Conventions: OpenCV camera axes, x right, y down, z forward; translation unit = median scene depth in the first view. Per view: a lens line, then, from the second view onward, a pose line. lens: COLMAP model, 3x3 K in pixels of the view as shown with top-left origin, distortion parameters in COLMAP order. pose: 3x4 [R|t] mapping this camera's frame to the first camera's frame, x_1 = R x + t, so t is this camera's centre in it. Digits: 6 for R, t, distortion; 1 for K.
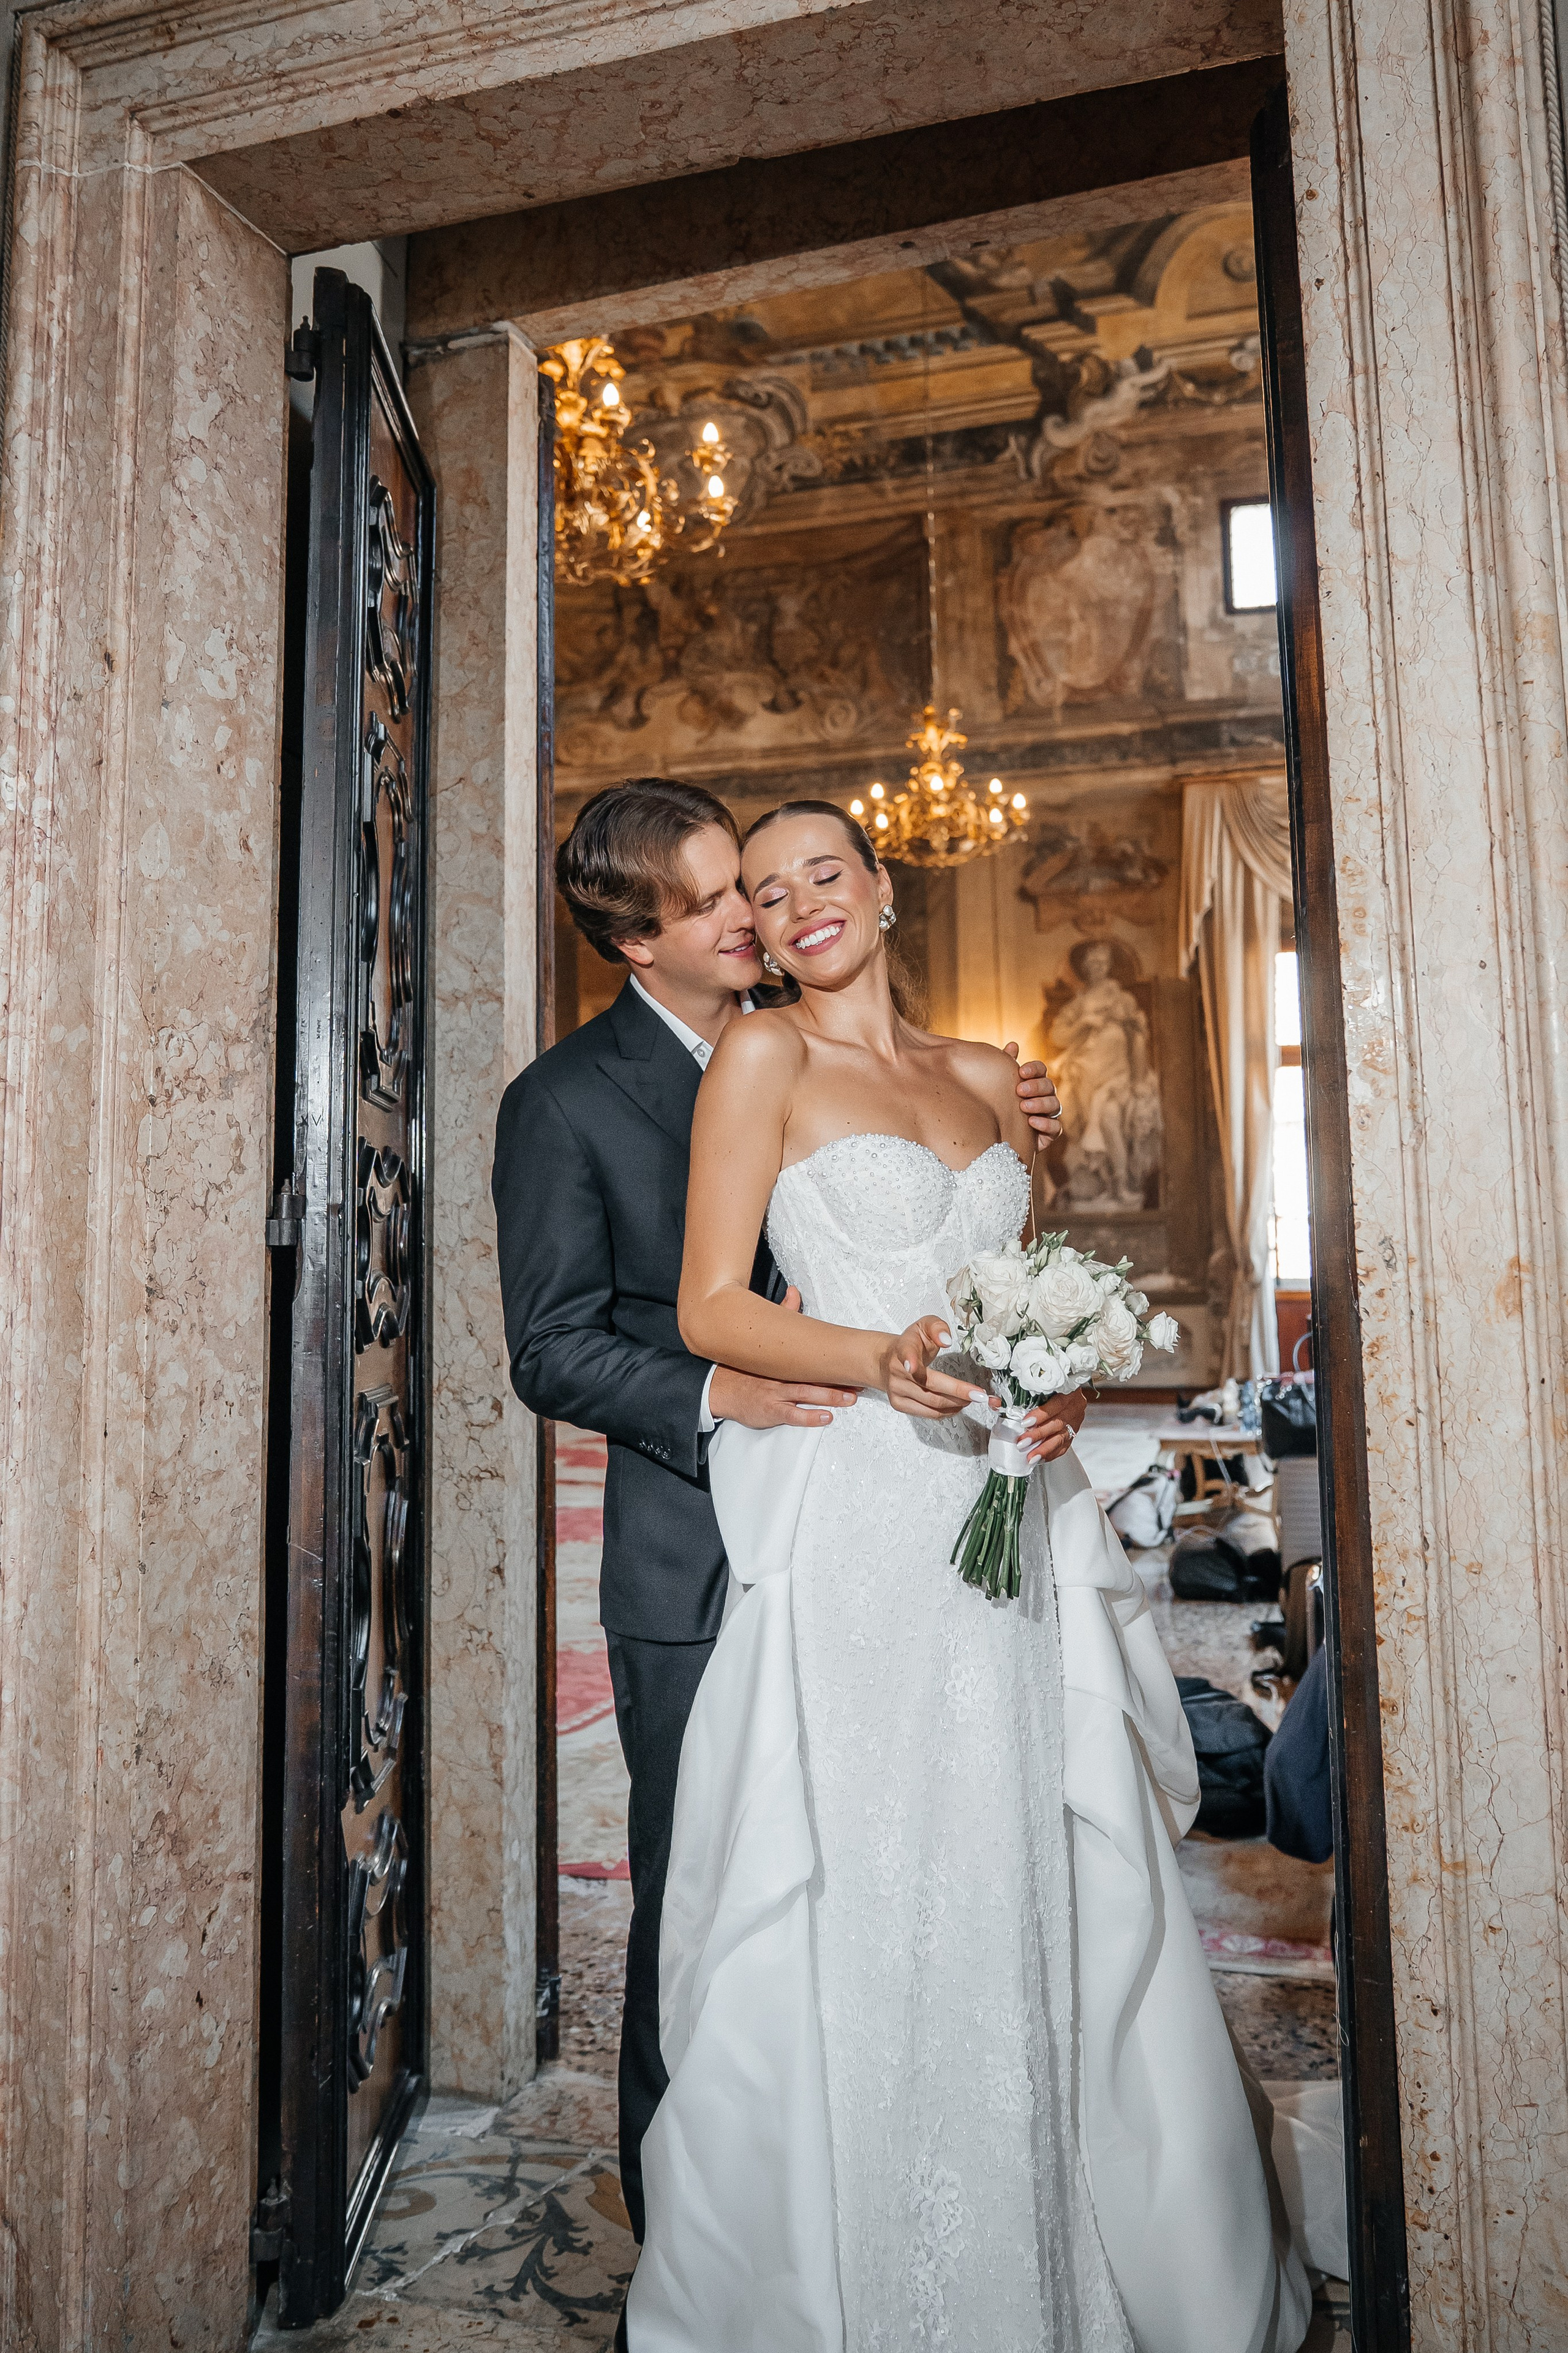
lens RADIAL K [[1854.9, 0, 788.6], [0, 1854.9, 1036.3], [0, 0, 1]] dist [-0.029073, 0.023986]
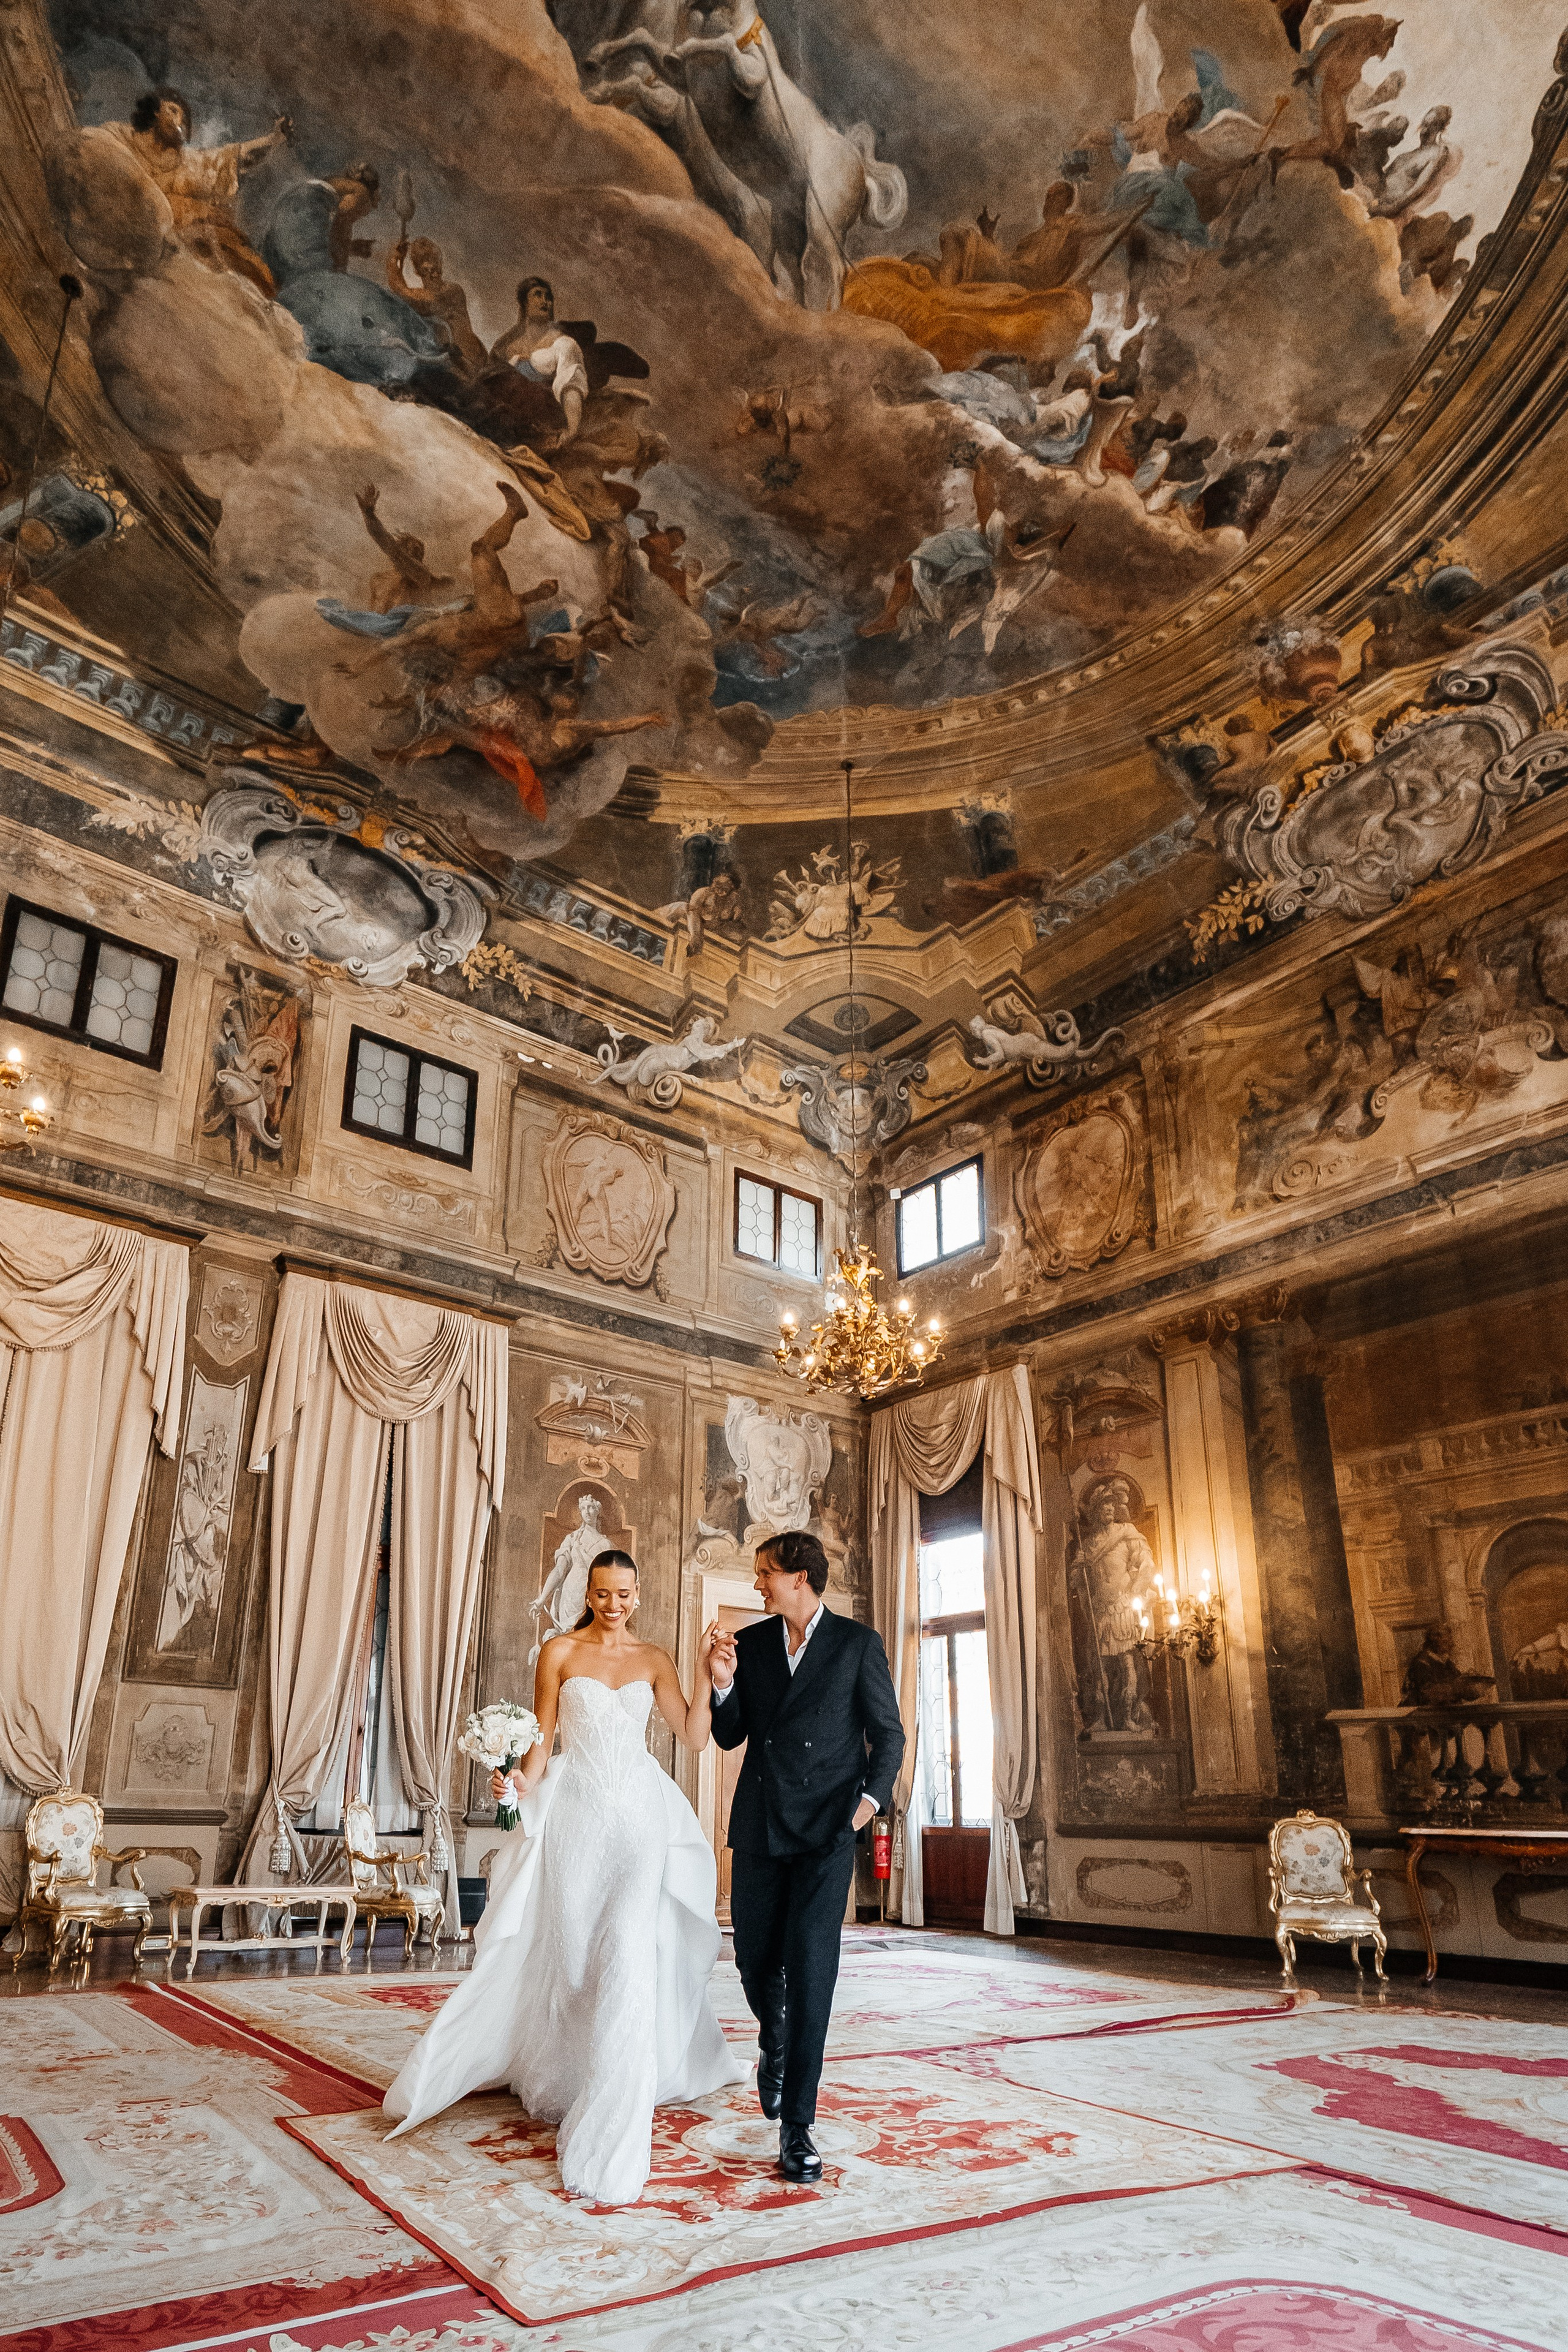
lens RADIAL K [[1311.7, 0, 713.9], [0, 1311.7, 1439.7], [0, 0, 1]] dist [-0.005855, 0.002585]
pose [[0.825079, -0.128727, -0.550158, -0.082876], [0.038820, 0.984316, -0.172093, 0.273362], [0.563682, 0.120633, 0.817136, 1.655381]]
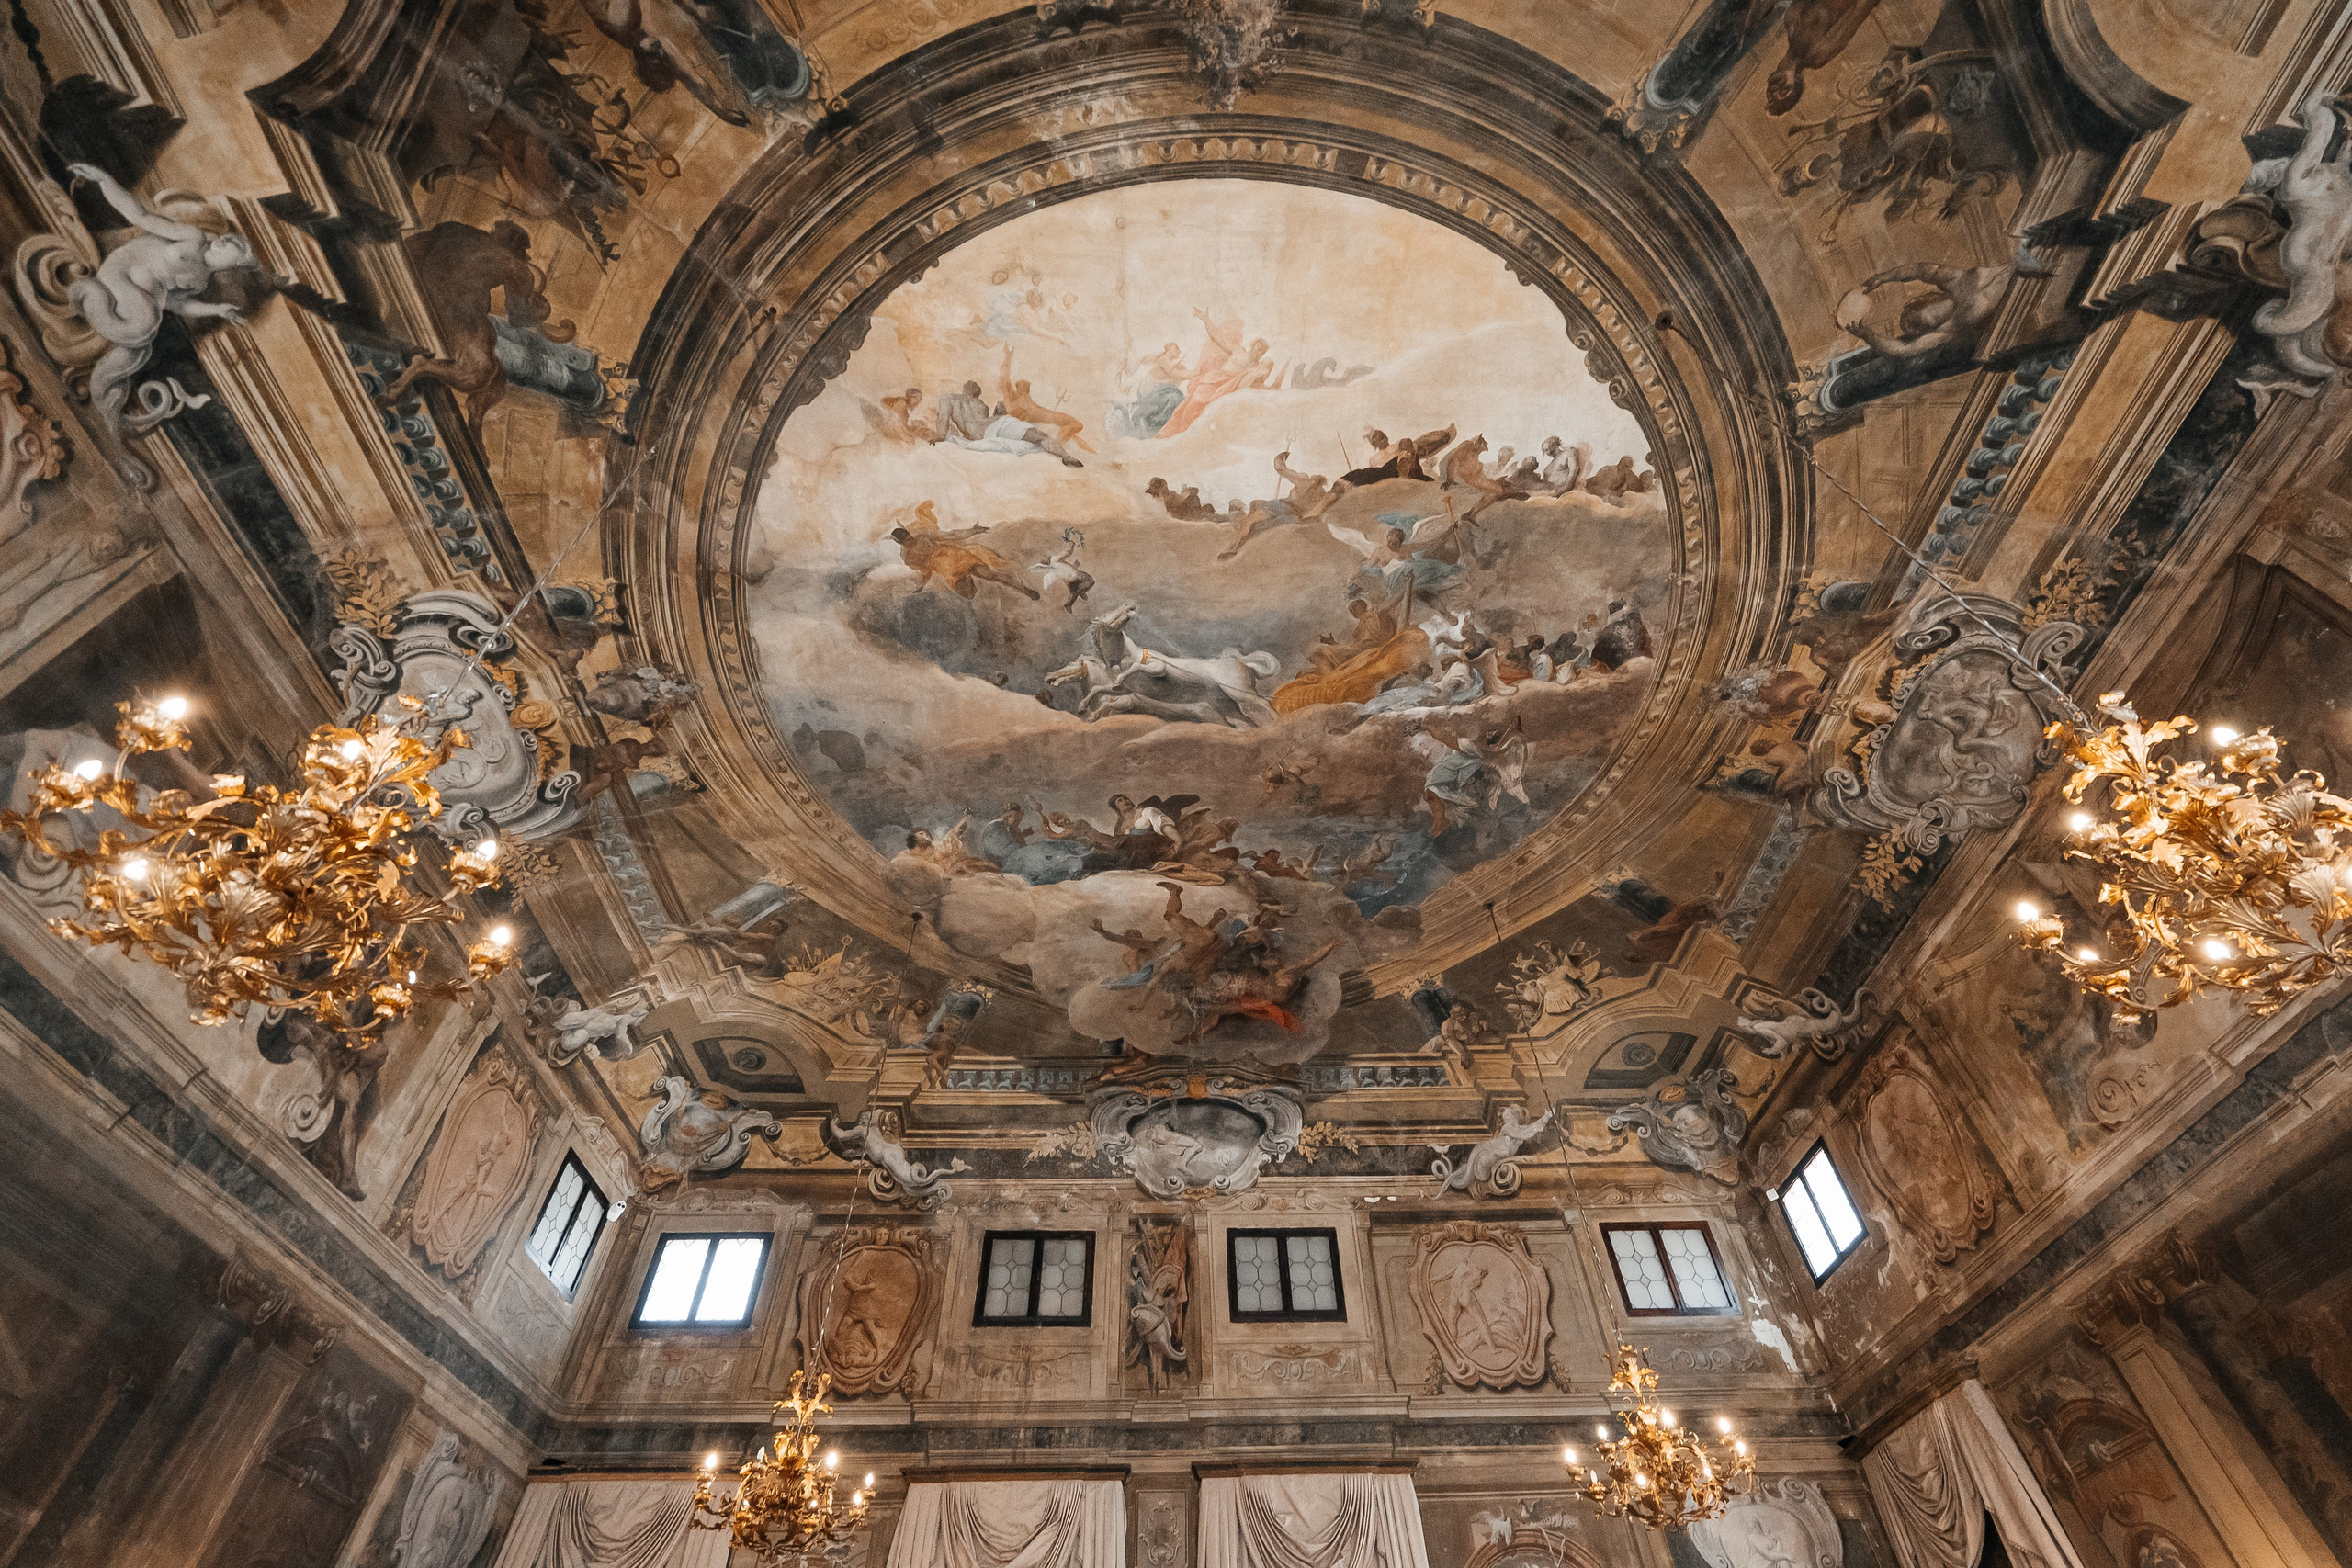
lens RADIAL K [[1067.5, 0, 1183.0], [0, 1067.5, 782.9], [0, 0, 1]] dist [-0.002132, 0.002898]
pose [[0.327025, -0.699147, -0.635806, 0.599348], [0.123452, 0.698640, -0.704743, 0.072100], [0.936918, 0.151977, 0.314783, 2.218166]]
